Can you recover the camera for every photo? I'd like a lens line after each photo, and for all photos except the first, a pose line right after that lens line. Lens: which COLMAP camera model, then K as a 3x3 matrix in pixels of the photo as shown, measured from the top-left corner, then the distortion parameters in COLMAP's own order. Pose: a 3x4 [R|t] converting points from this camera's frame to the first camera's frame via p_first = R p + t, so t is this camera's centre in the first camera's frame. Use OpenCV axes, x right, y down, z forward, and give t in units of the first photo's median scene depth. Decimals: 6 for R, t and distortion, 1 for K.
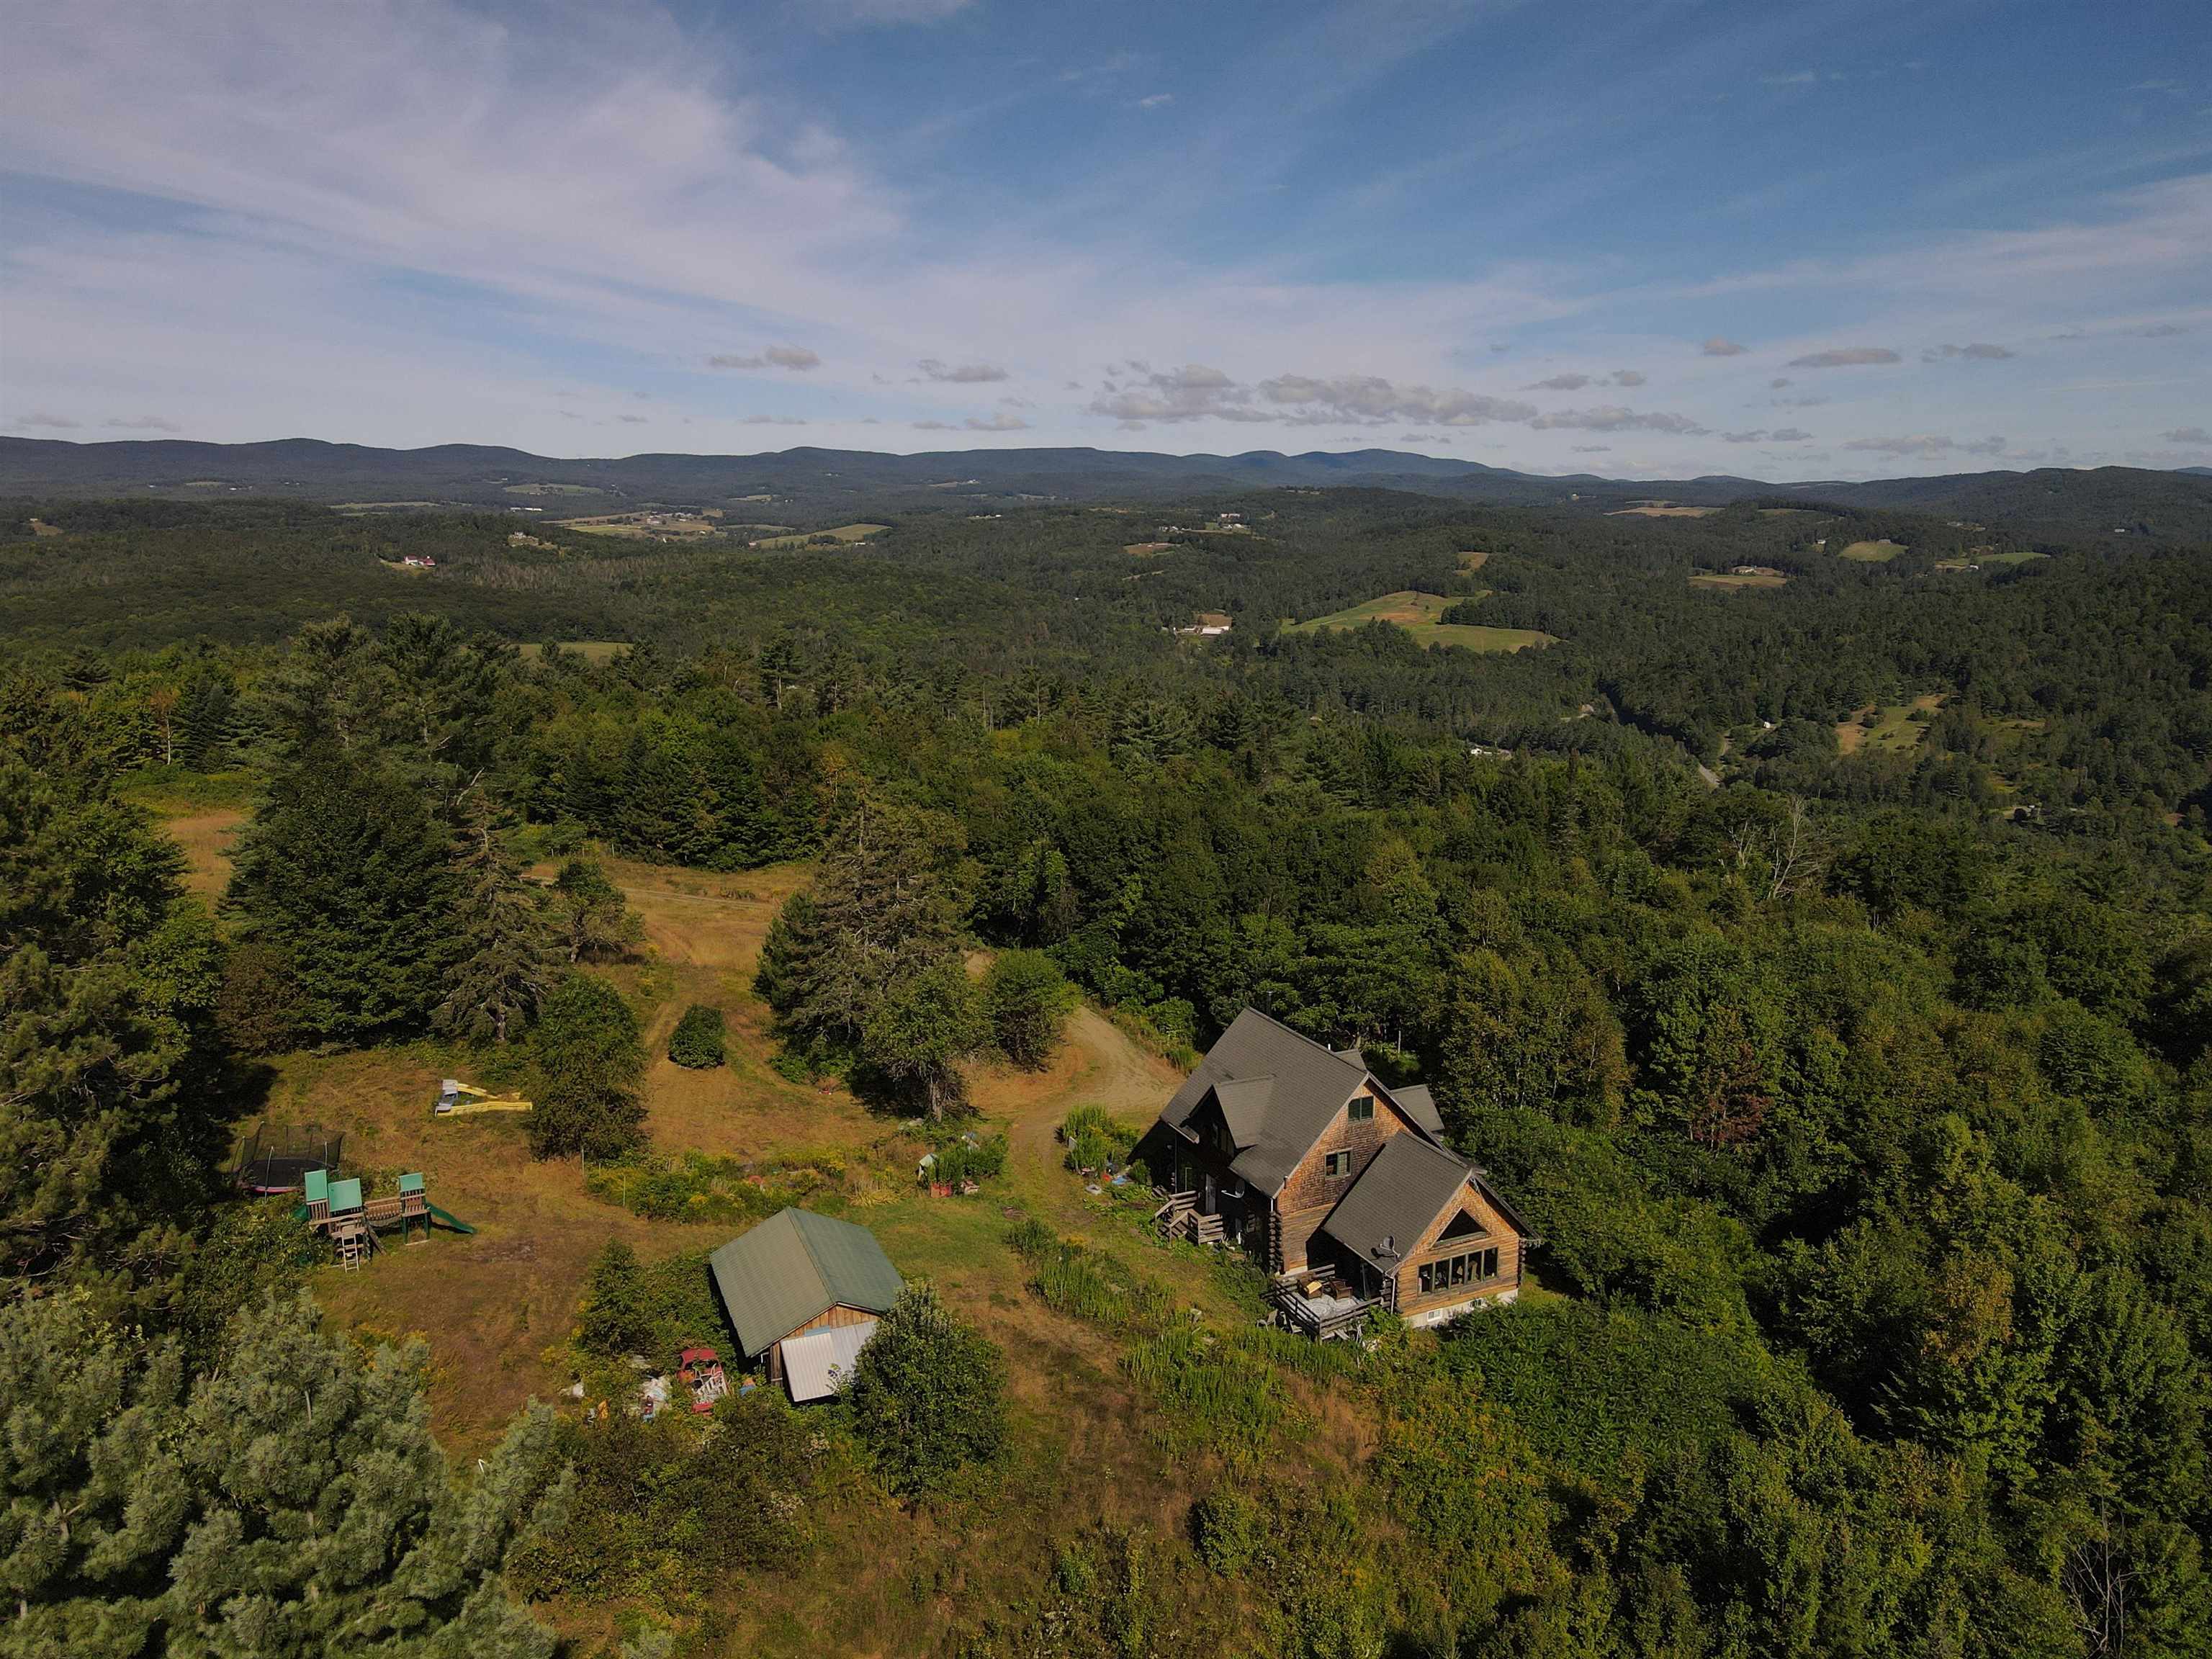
lens RADIAL K [[1610.2, 0, 1101.4], [0, 1610.2, 826.9], [0, 0, 1]] dist [-0.009008, 0.050600]
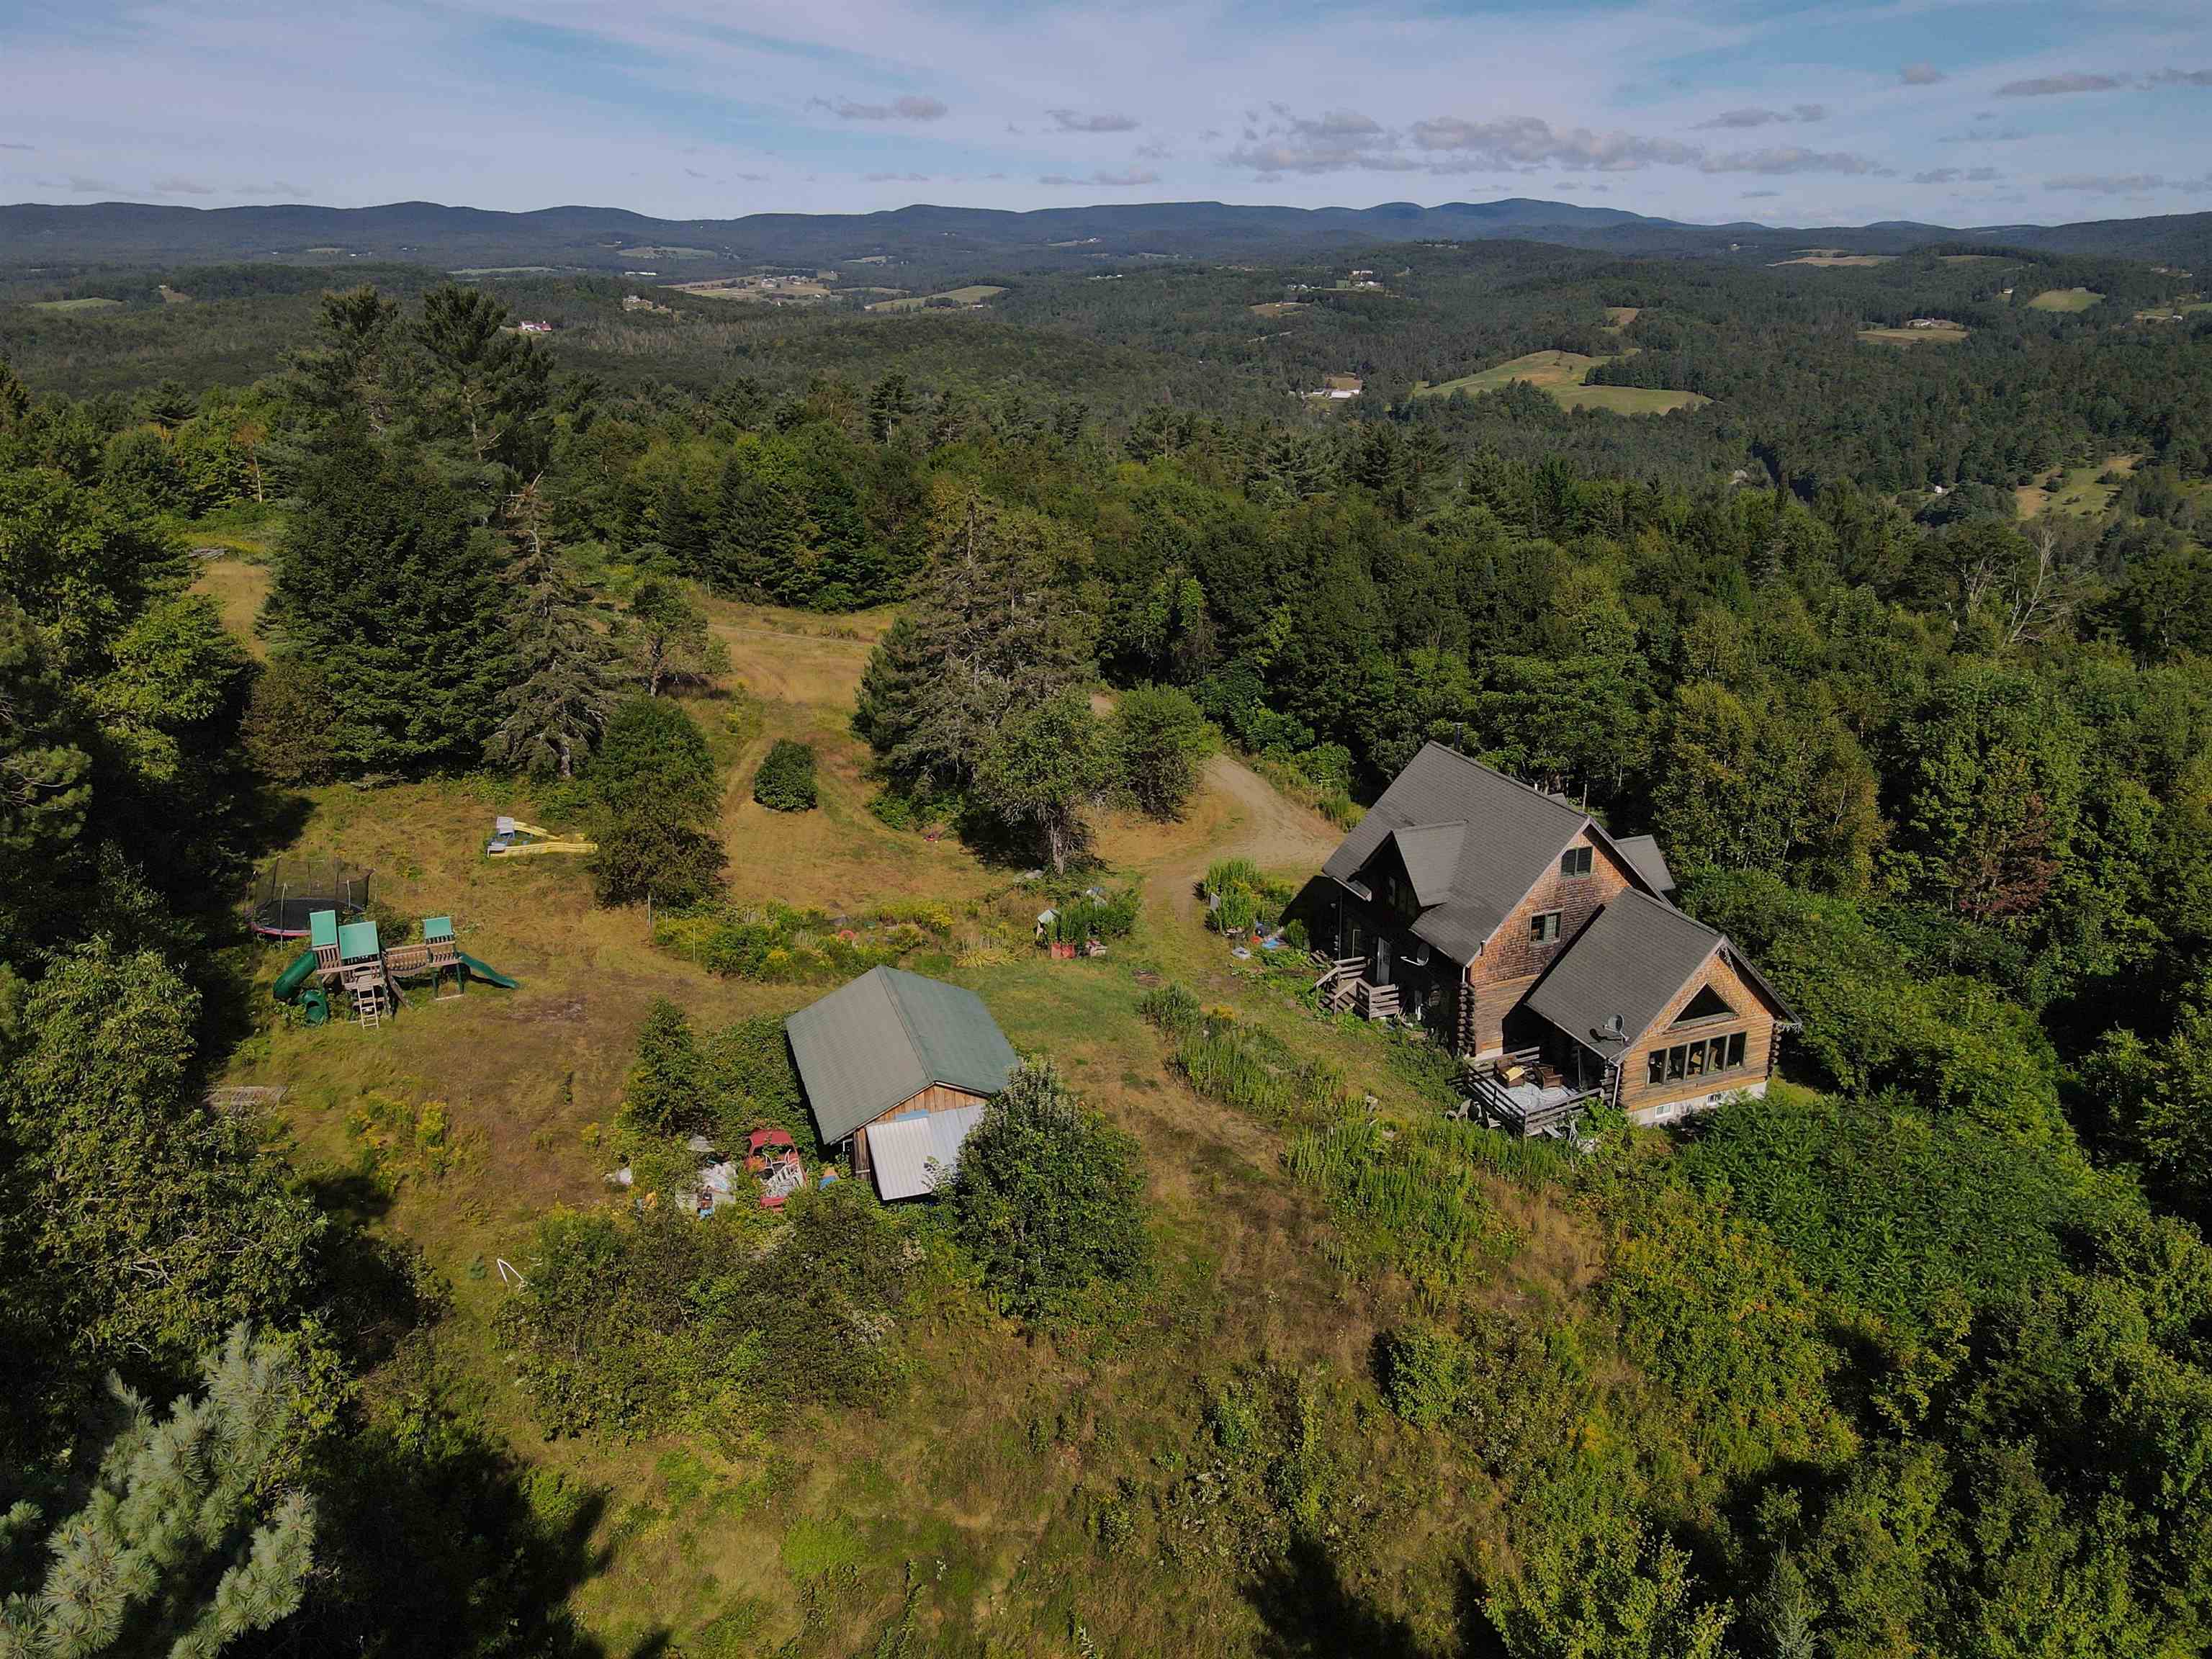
lens RADIAL K [[1612.7, 0, 1099.7], [0, 1612.7, 827.3], [0, 0, 1]] dist [0.002855, 0.012869]
pose [[0.997158, 0.013135, -0.074190, -0.017254], [-0.002712, 0.990306, 0.138877, 0.041100], [0.075295, -0.138281, 0.987527, 0.162469]]
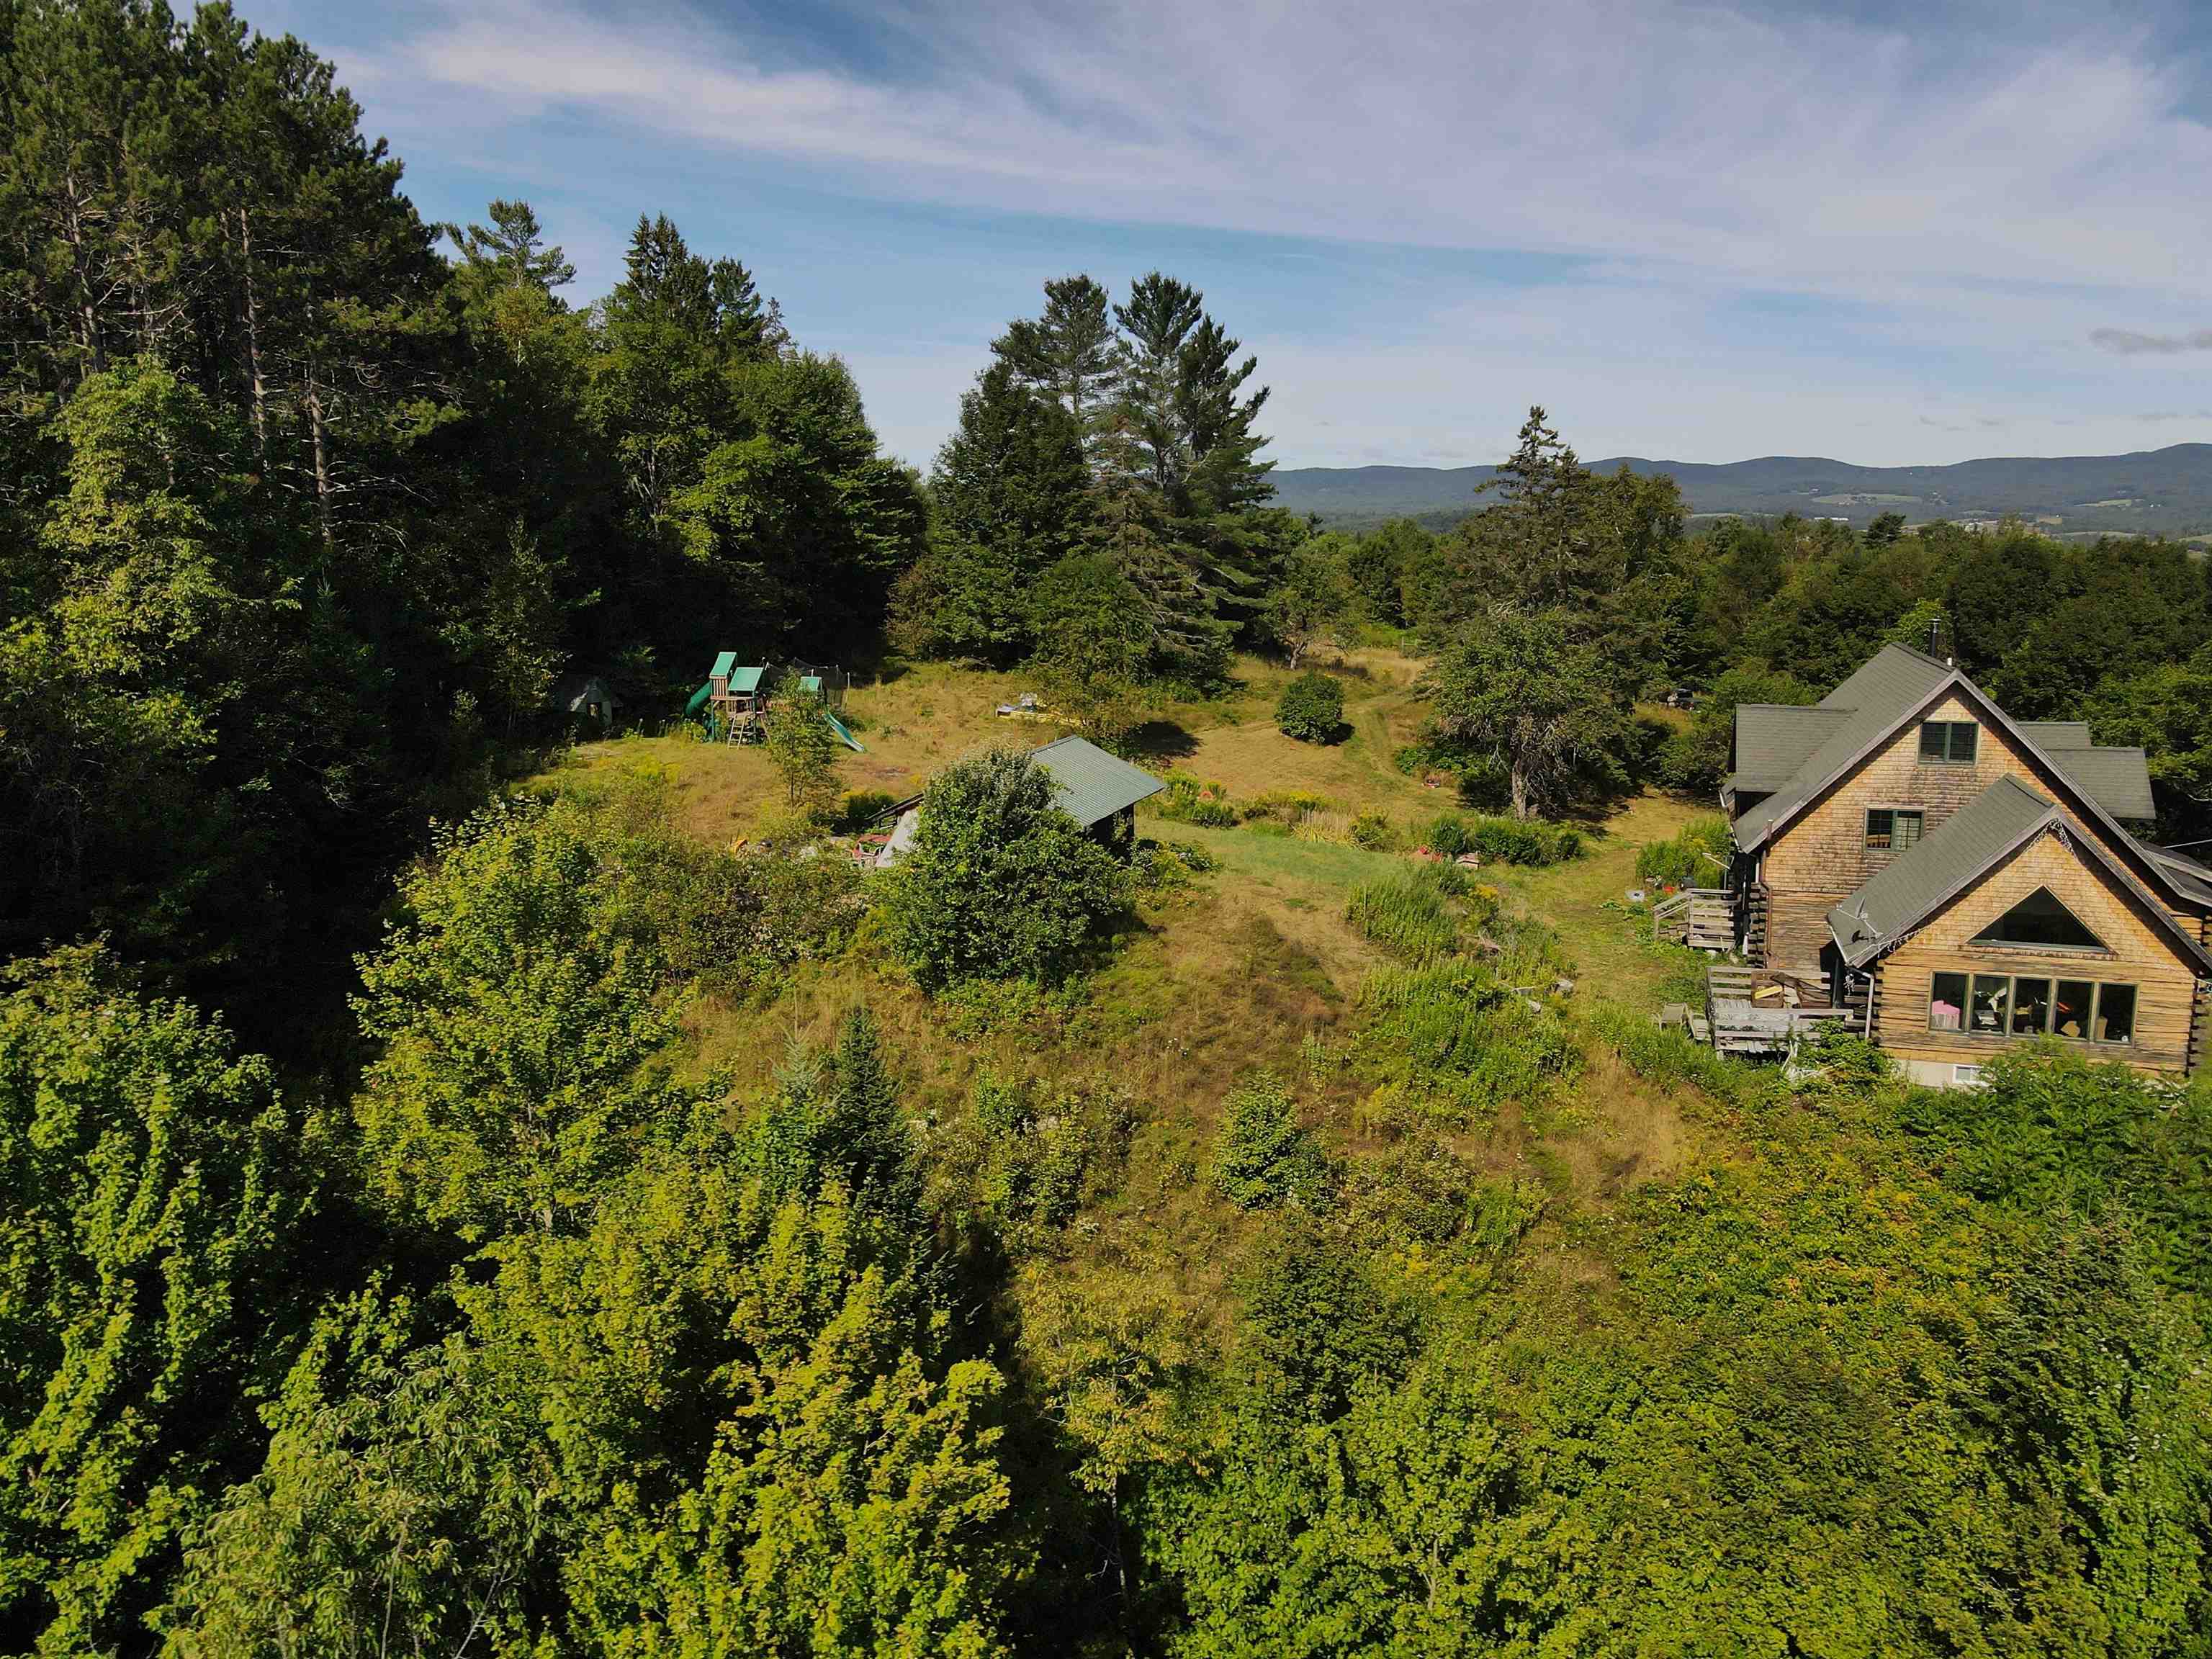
lens RADIAL K [[1612.7, 0, 1099.7], [0, 1612.7, 827.3], [0, 0, 1]] dist [0.002855, 0.012869]
pose [[0.727787, 0.117815, -0.675607, 0.307248], [-0.122060, 0.991657, 0.041441, 0.199514], [0.674853, 0.052304, 0.736096, 0.323997]]
